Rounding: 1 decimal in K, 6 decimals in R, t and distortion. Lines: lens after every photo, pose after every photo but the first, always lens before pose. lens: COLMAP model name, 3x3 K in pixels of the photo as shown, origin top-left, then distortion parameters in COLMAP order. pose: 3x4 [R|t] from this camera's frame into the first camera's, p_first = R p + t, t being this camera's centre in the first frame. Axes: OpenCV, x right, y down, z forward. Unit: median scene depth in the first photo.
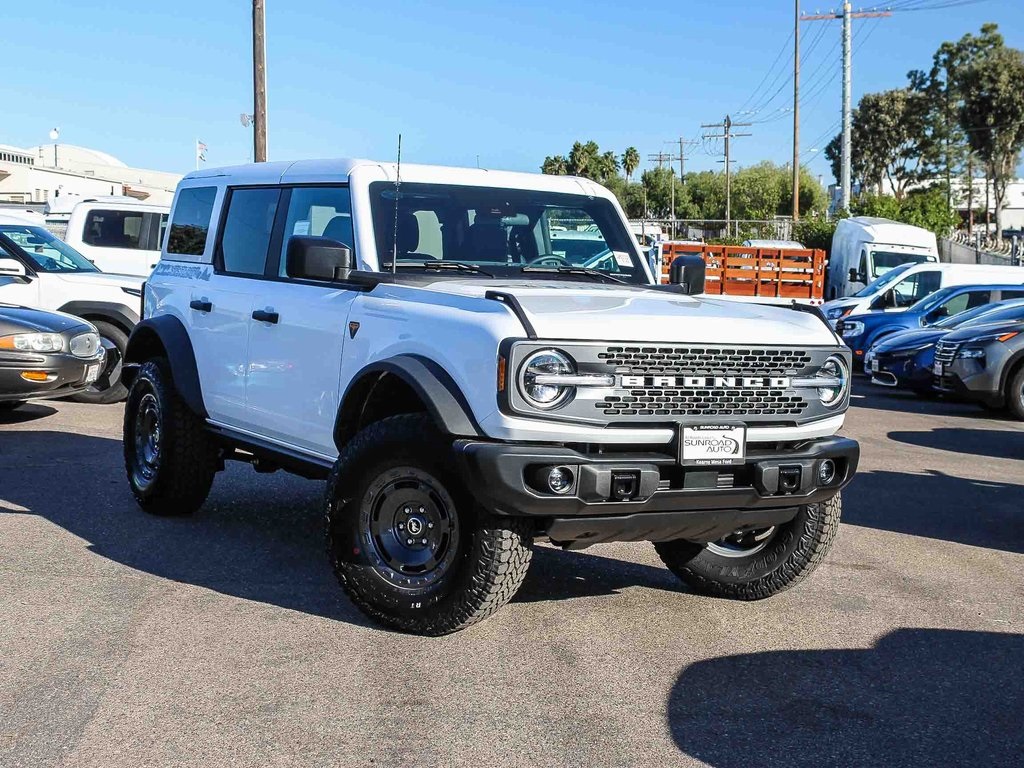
lens RADIAL K [[1832.4, 0, 510.0], [0, 1832.4, 386.9], [0, 0, 1]] dist [-0.428029, 0.000000]
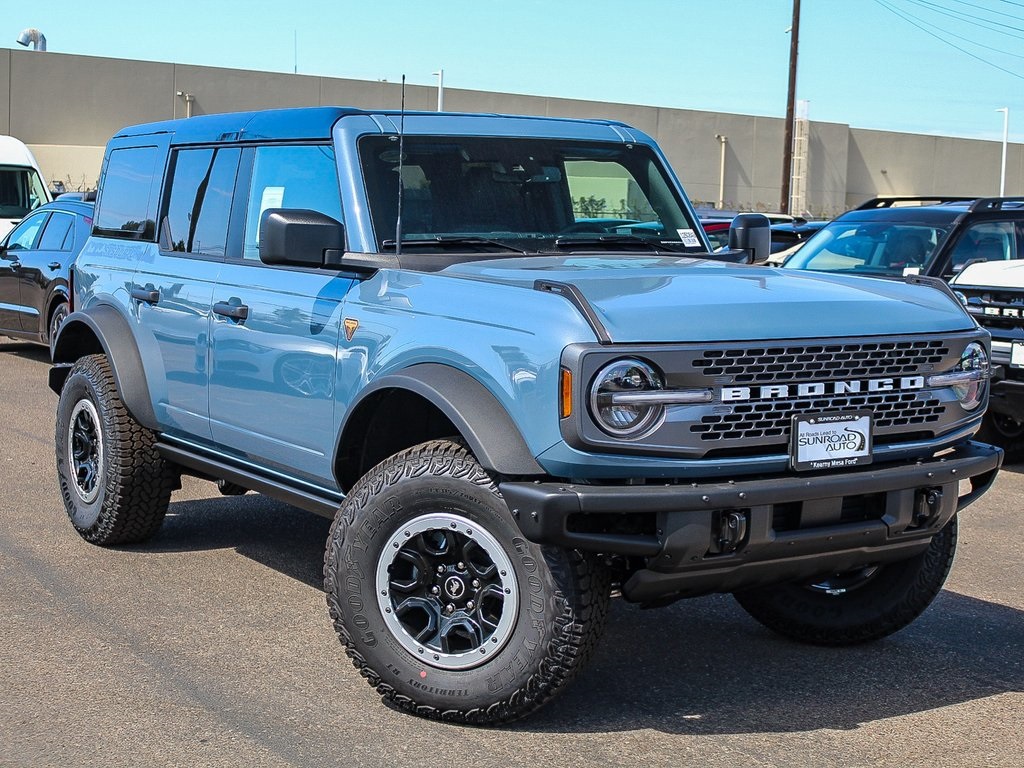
lens RADIAL K [[1754.8, 0, 515.3], [0, 1754.8, 383.0], [0, 0, 1]] dist [-0.080748, 0.000000]
pose [[0.998145, -0.038322, 0.047305, -0.056454], [0.036626, 0.998673, 0.036205, -0.036171], [-0.048629, -0.034405, 0.998224, 0.270613]]
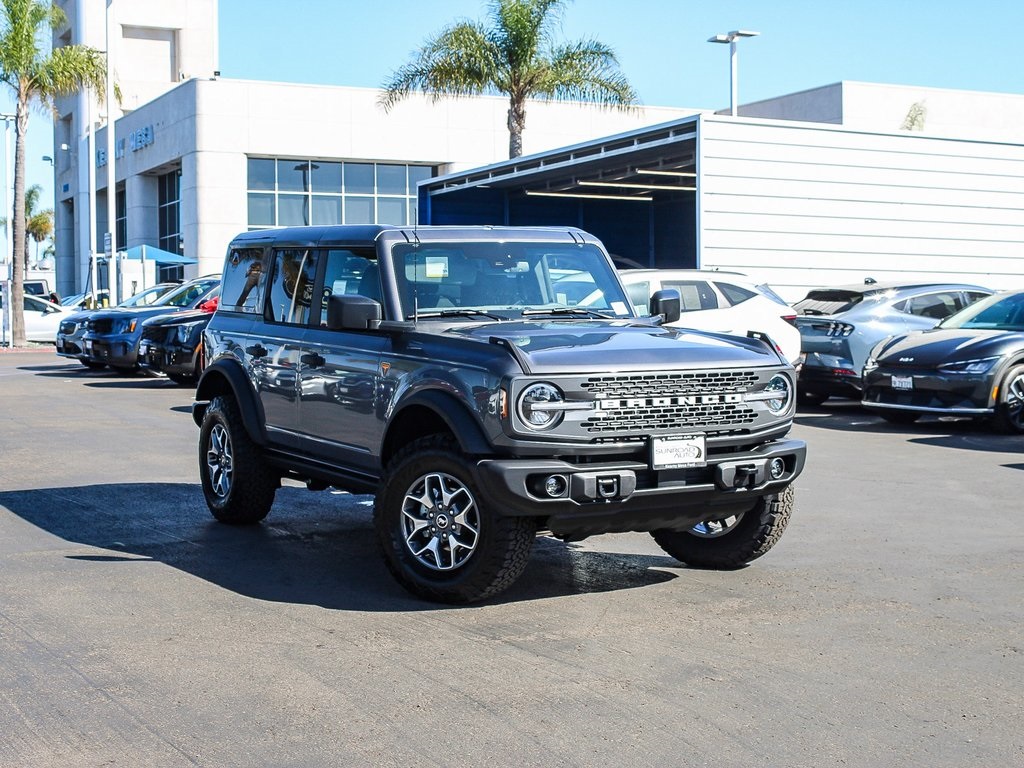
lens RADIAL K [[1754.8, 0, 507.0], [0, 1754.8, 385.6], [0, 0, 1]] dist [-0.080748, 0.000000]
pose [[0.998670, -0.047042, -0.021124, 0.022026], [0.047028, 0.998893, -0.001169, -0.017018], [0.021155, 0.000174, 0.999776, -0.189616]]
